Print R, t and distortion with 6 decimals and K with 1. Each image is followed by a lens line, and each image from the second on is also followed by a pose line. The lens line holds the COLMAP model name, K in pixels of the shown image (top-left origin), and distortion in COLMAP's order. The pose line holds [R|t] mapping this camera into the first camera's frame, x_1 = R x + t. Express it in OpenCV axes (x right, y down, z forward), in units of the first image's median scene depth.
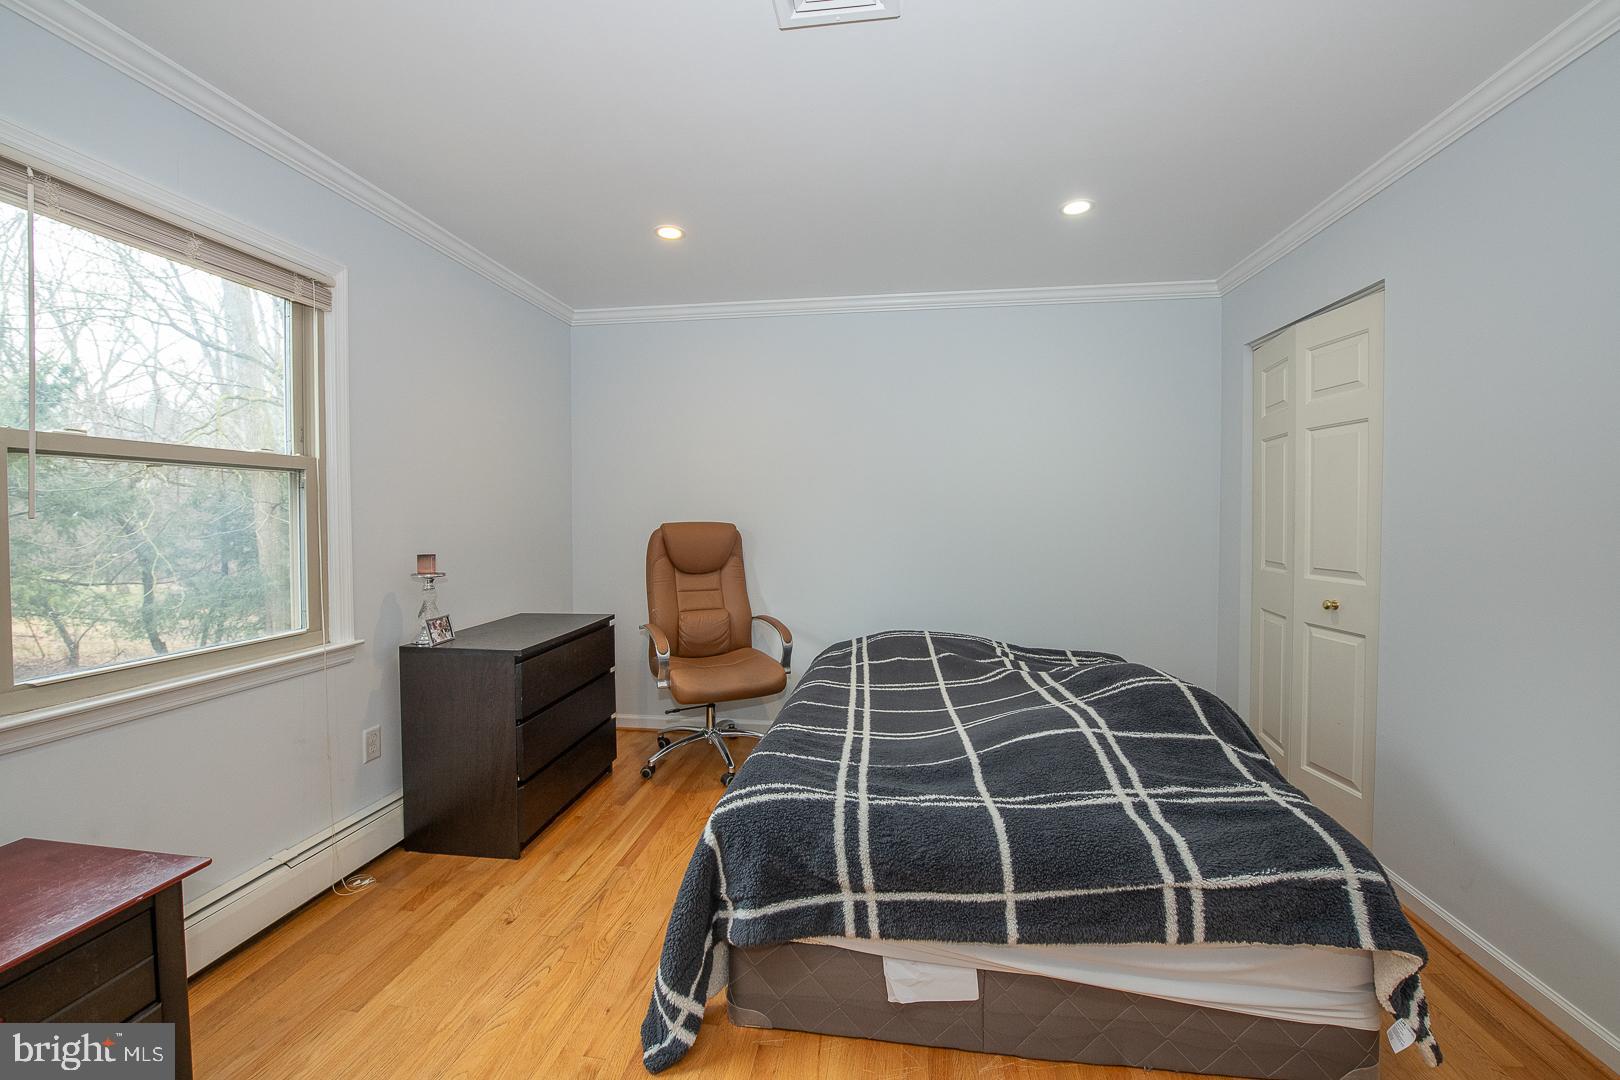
lens RADIAL K [[642.0, 0, 815.3], [0, 642.0, 532.0], [0, 0, 1]] dist [-0.017440, -0.002218]
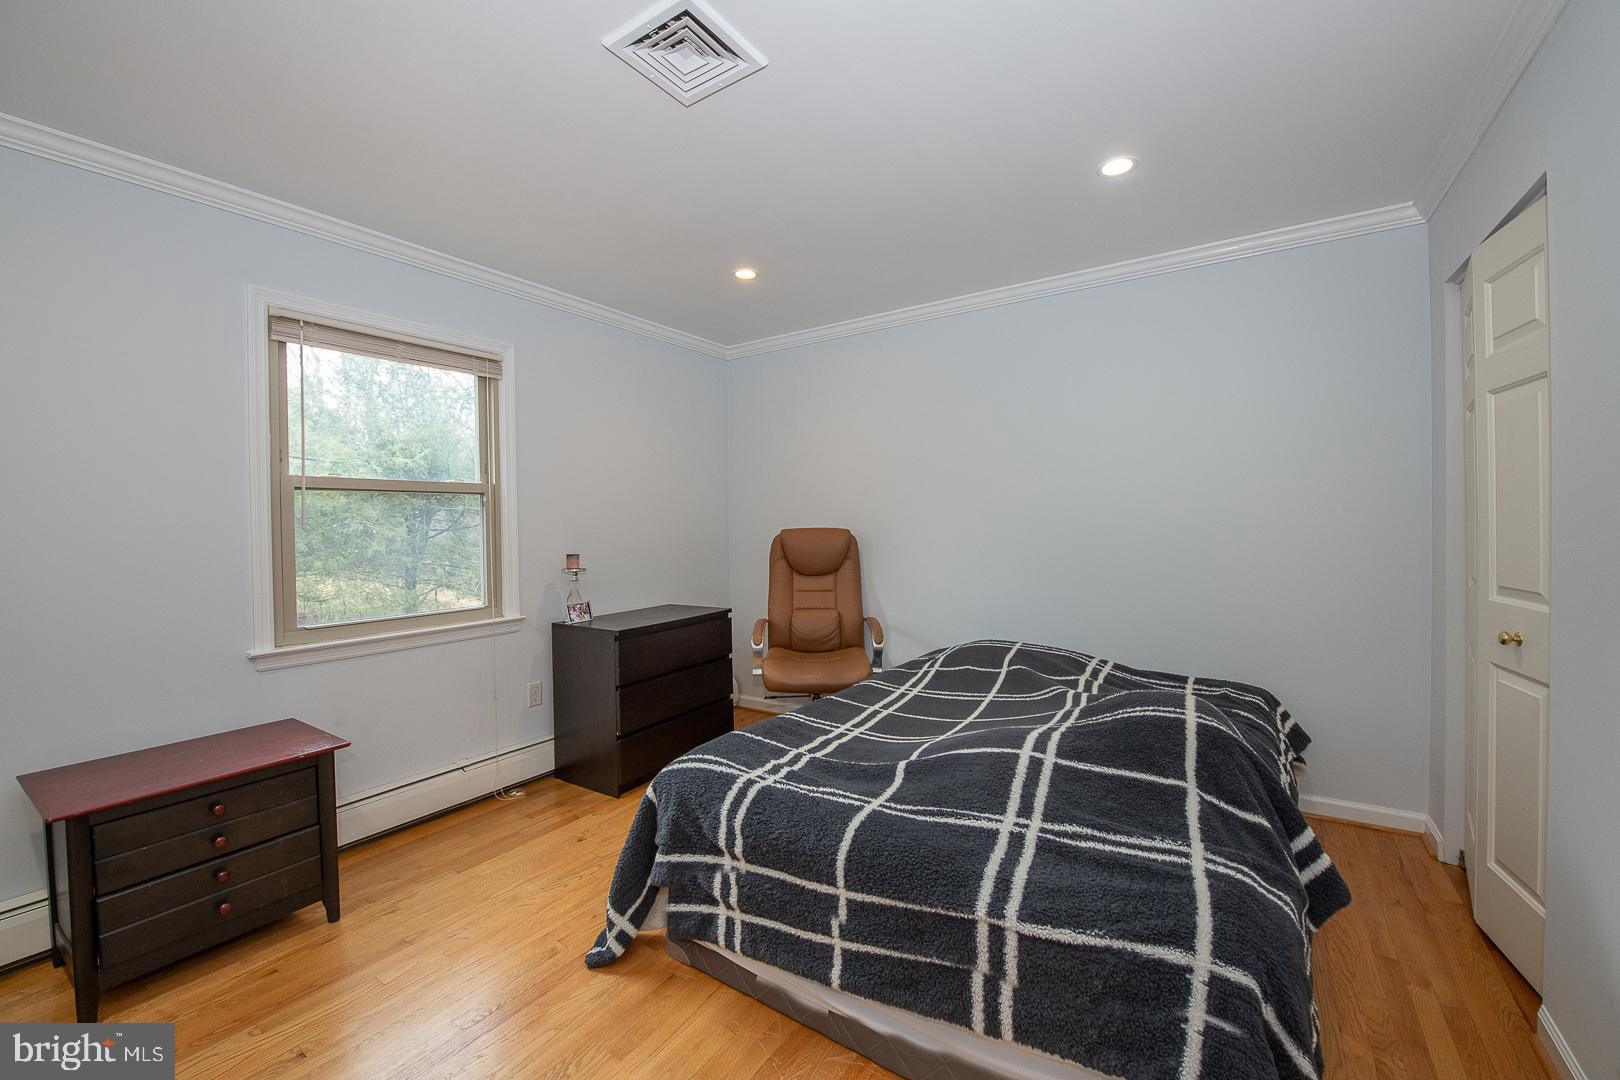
lens RADIAL K [[642.0, 0, 815.3], [0, 642.0, 532.0], [0, 0, 1]] dist [-0.017440, -0.002218]
pose [[0.899138, -0.004689, -0.437640, 0.478571], [0.000206, 0.999947, -0.010290, 0.004033], [0.437665, 0.009162, 0.899092, 0.039103]]
